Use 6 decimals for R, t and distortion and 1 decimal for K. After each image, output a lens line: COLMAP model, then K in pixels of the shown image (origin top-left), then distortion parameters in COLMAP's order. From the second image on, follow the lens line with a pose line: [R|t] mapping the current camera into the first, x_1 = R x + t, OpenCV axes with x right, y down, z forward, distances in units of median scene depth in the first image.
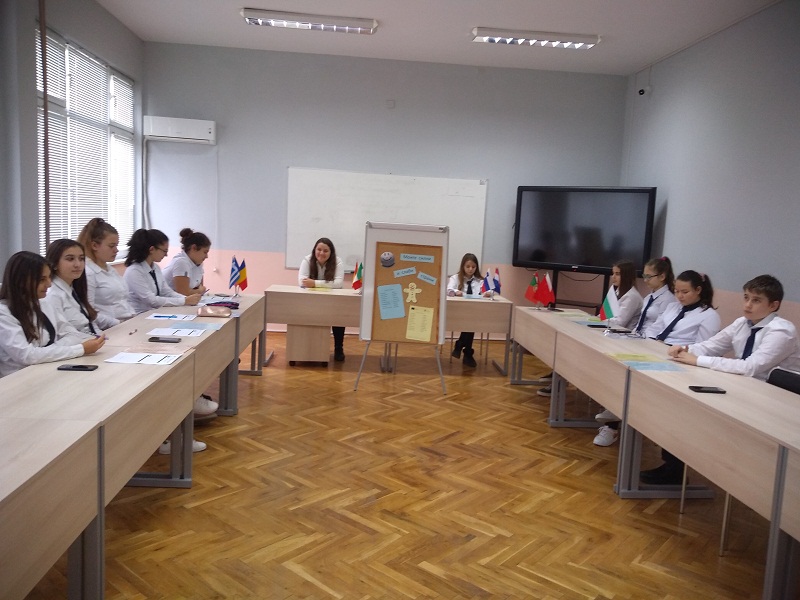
lens RADIAL K [[609.7, 0, 400.0], [0, 609.7, 300.0], [0, 0, 1]] dist [0.006451, -0.045641]
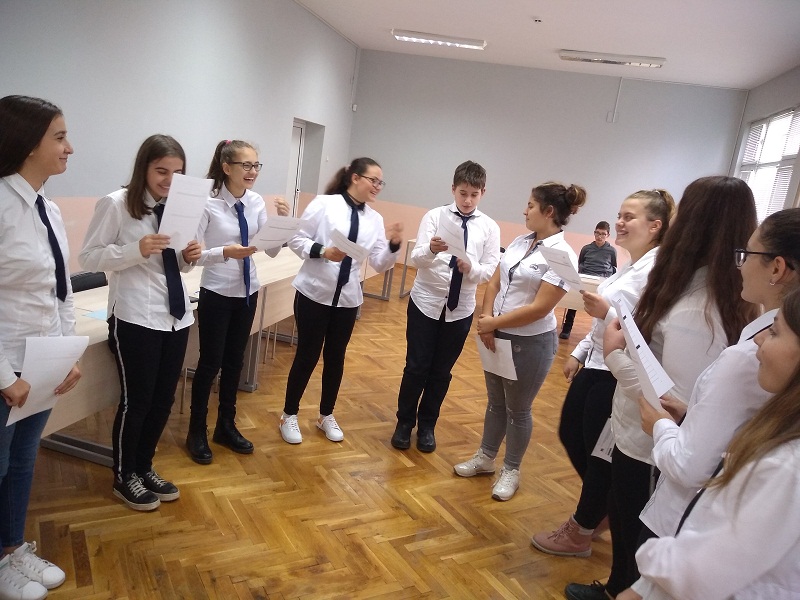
lens RADIAL K [[609.7, 0, 400.0], [0, 609.7, 300.0], [0, 0, 1]] dist [0.006451, -0.045641]
pose [[-0.924698, -0.260601, 0.277525, -0.165623], [-0.162889, 0.929720, 0.330286, -0.257354], [-0.344094, 0.260209, -0.902159, 1.647304]]
